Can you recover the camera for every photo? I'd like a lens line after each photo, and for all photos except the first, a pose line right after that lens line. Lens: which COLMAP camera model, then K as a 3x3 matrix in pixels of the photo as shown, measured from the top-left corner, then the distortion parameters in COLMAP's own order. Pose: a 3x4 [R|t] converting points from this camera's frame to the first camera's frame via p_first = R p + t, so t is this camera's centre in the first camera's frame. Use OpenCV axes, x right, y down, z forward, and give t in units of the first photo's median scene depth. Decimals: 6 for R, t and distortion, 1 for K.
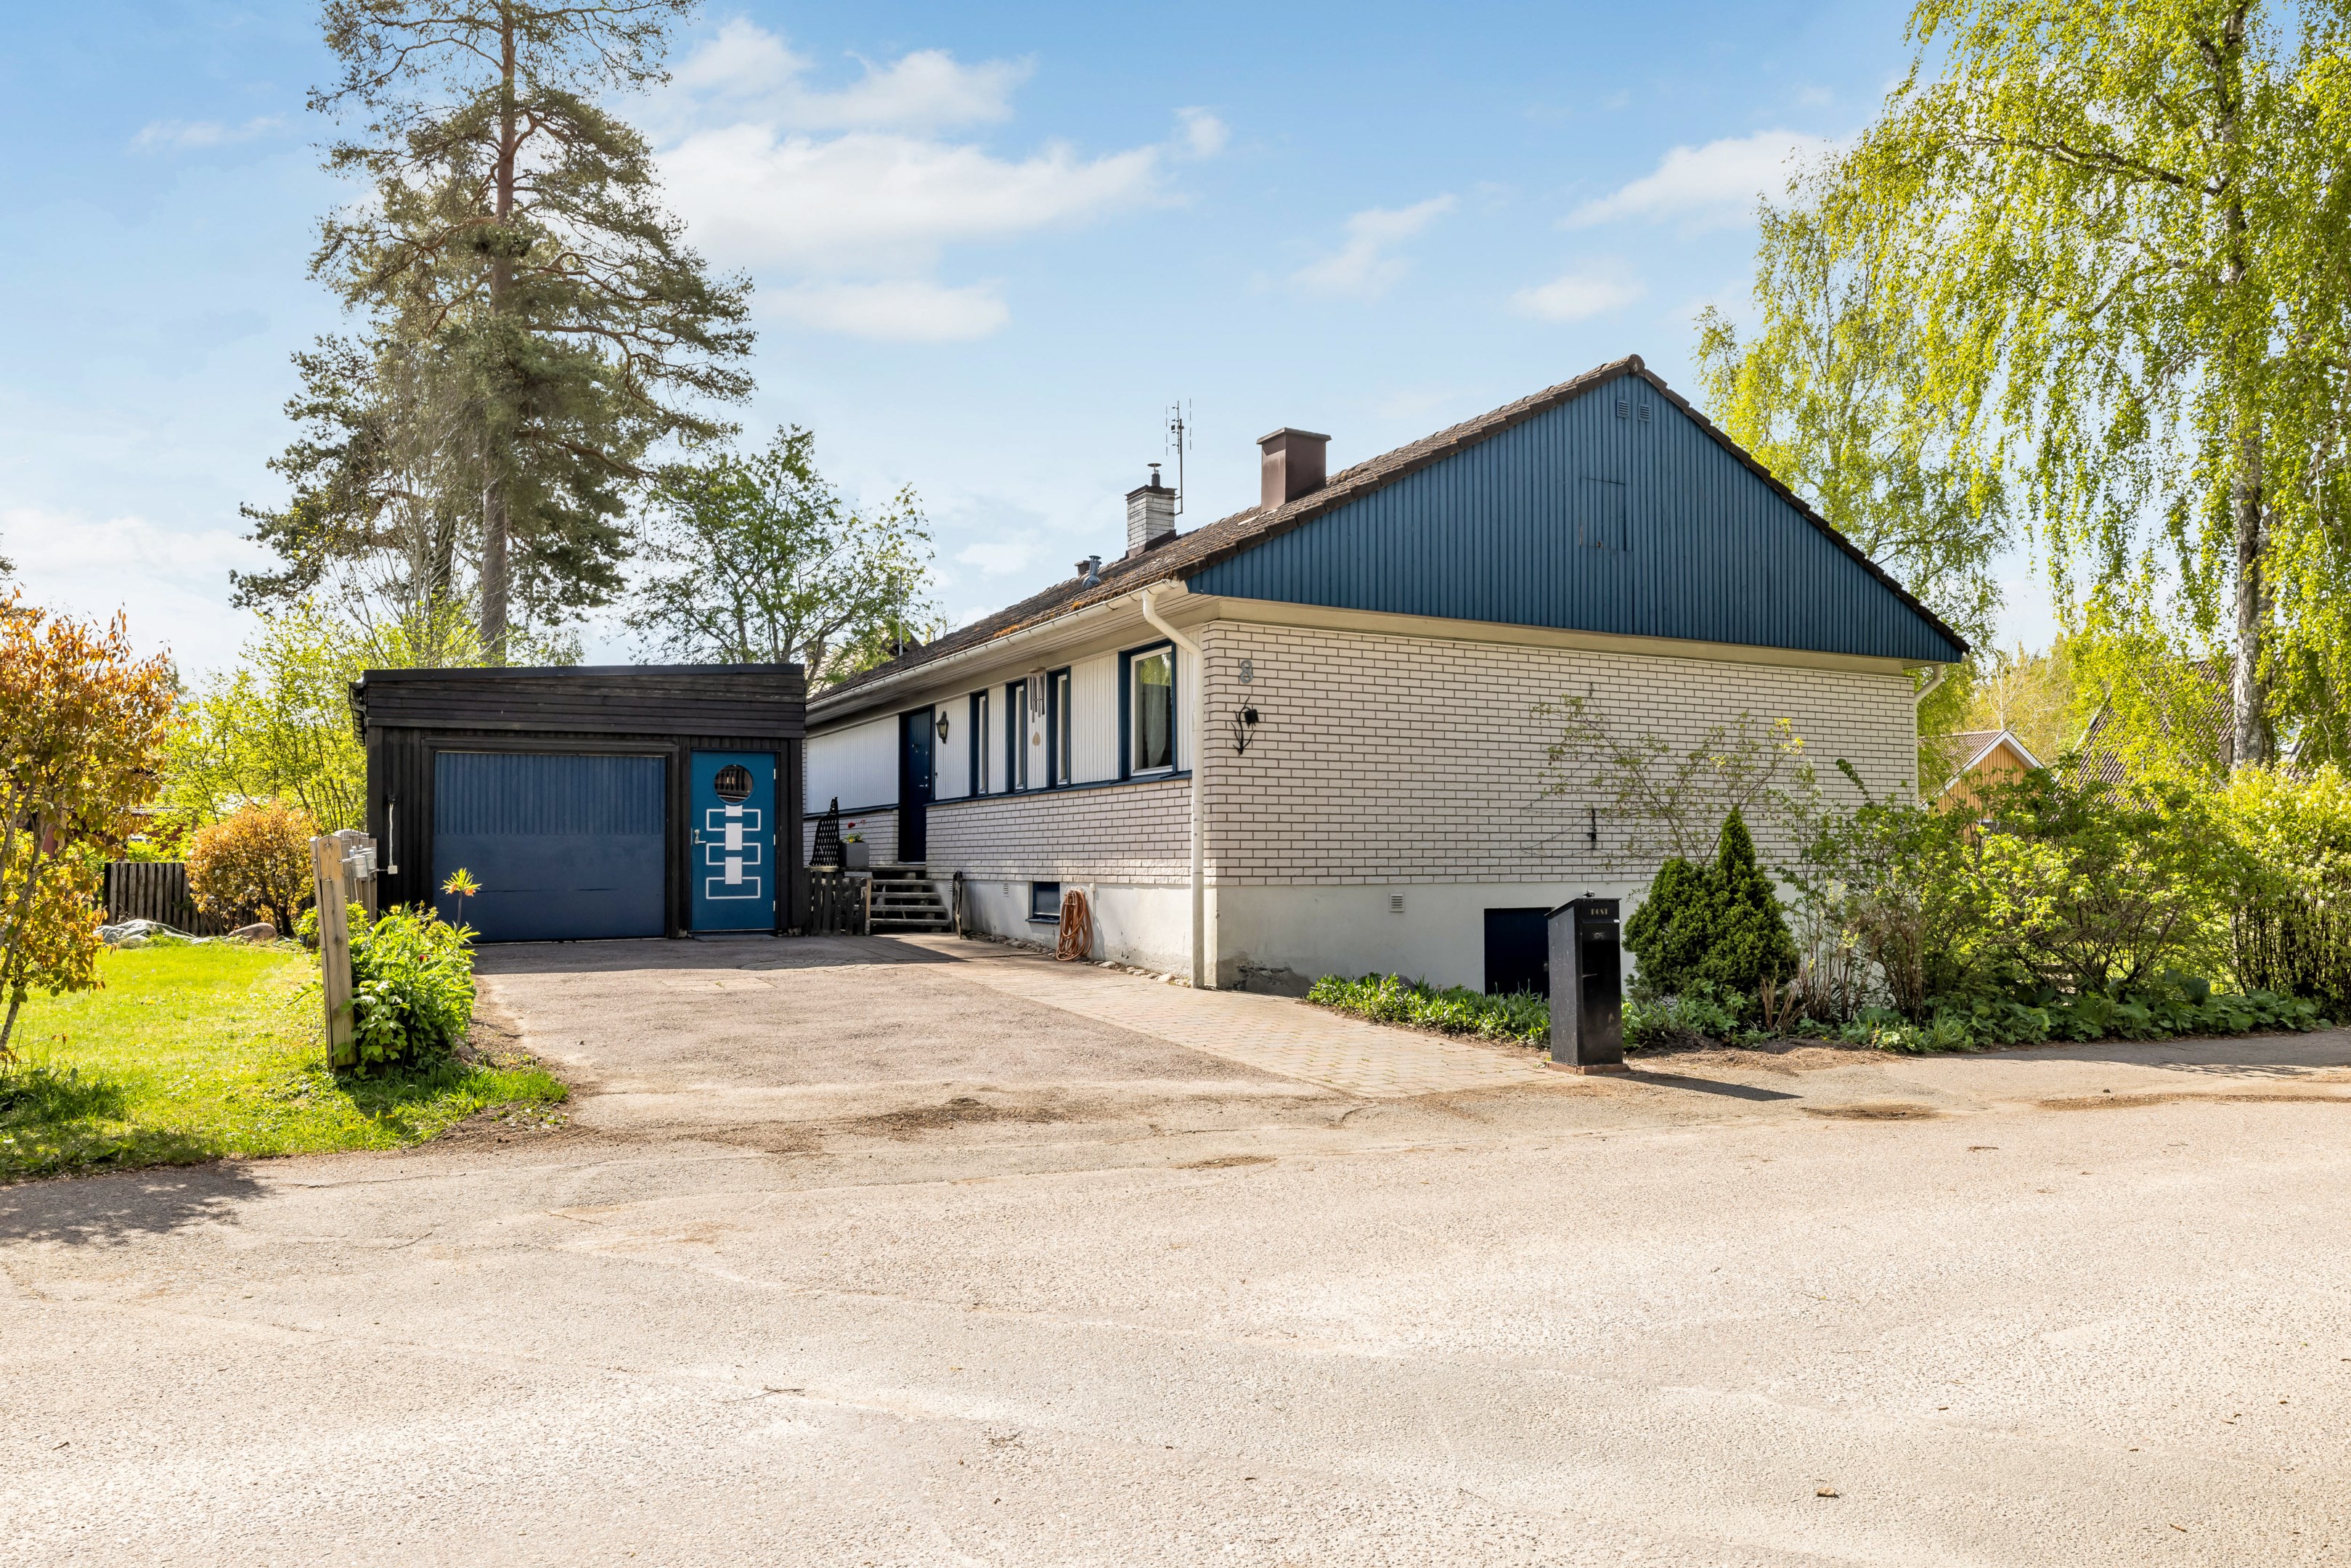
lens RADIAL K [[1598.1, 0, 1175.5], [0, 1598.1, 784.0], [0, 0, 1]] dist [0.032555, 0.000539]
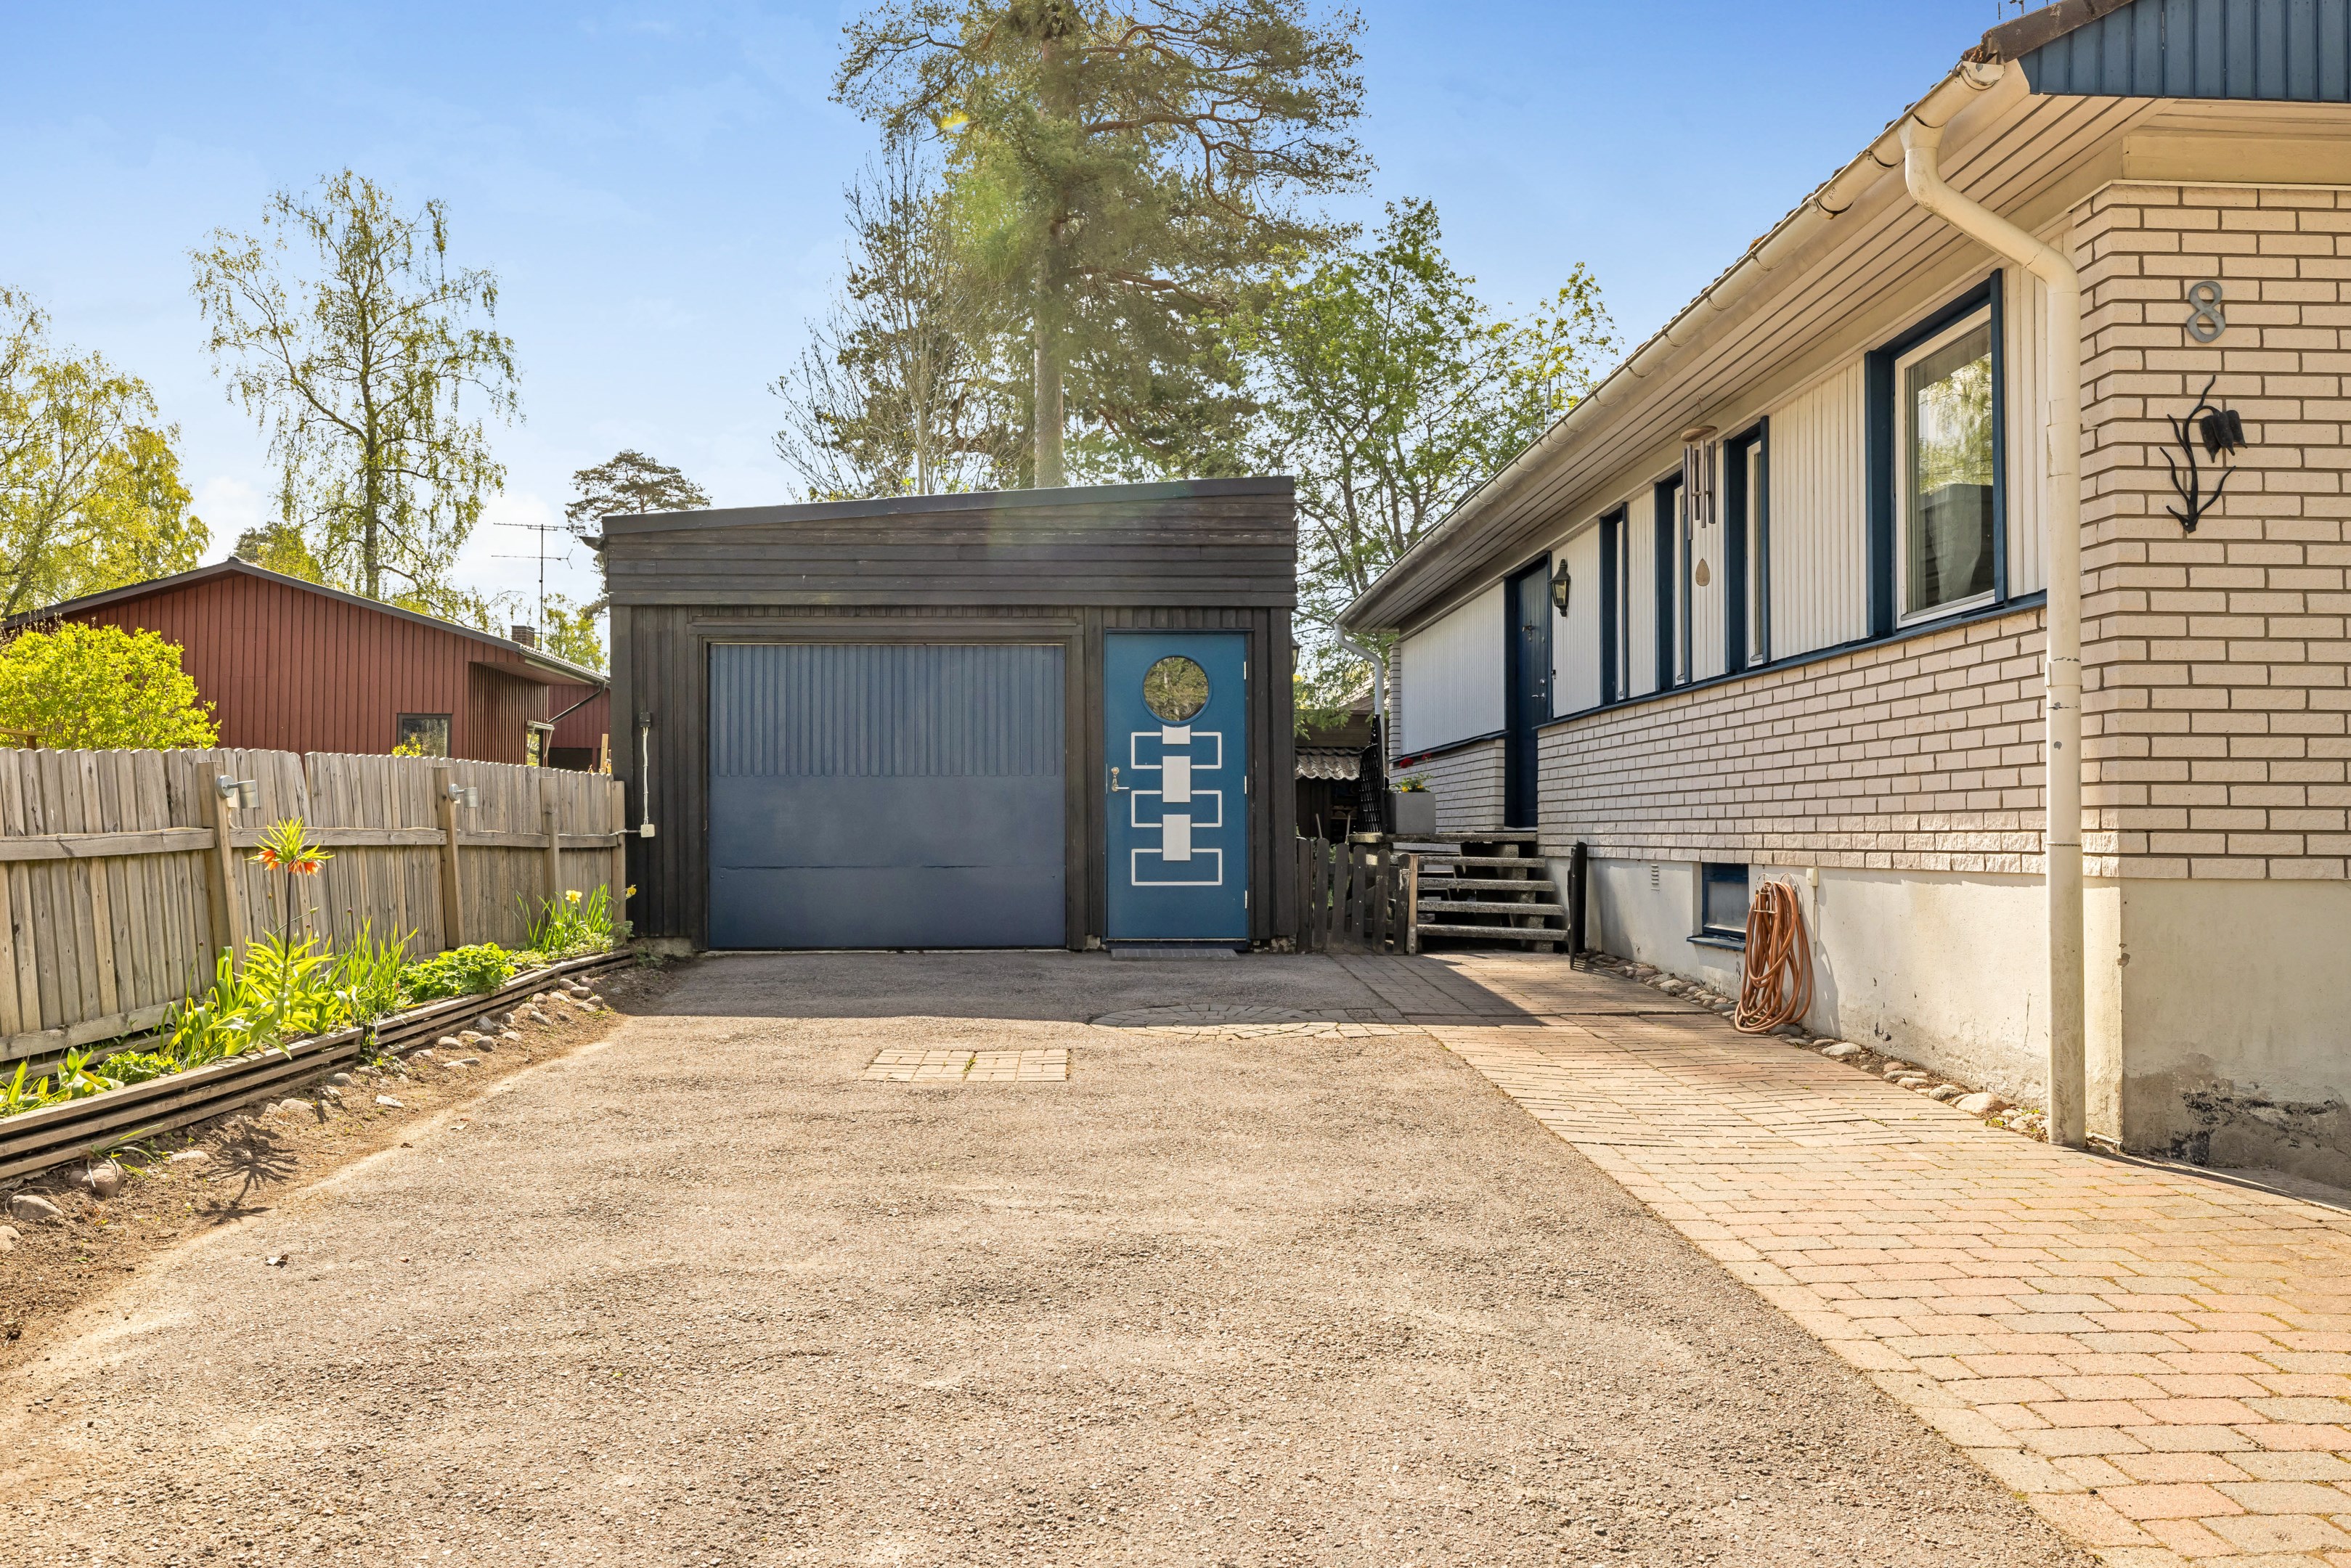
lens RADIAL K [[1833.0, 0, 1175.5], [0, 1833.0, 784.0], [0, 0, 1]] dist [0.000556, 0.004172]
pose [[0.905479, -0.006328, -0.424344, 0.006652], [0.014442, 0.999769, 0.015907, 0.027334], [0.424145, -0.020532, 0.905361, 0.452598]]
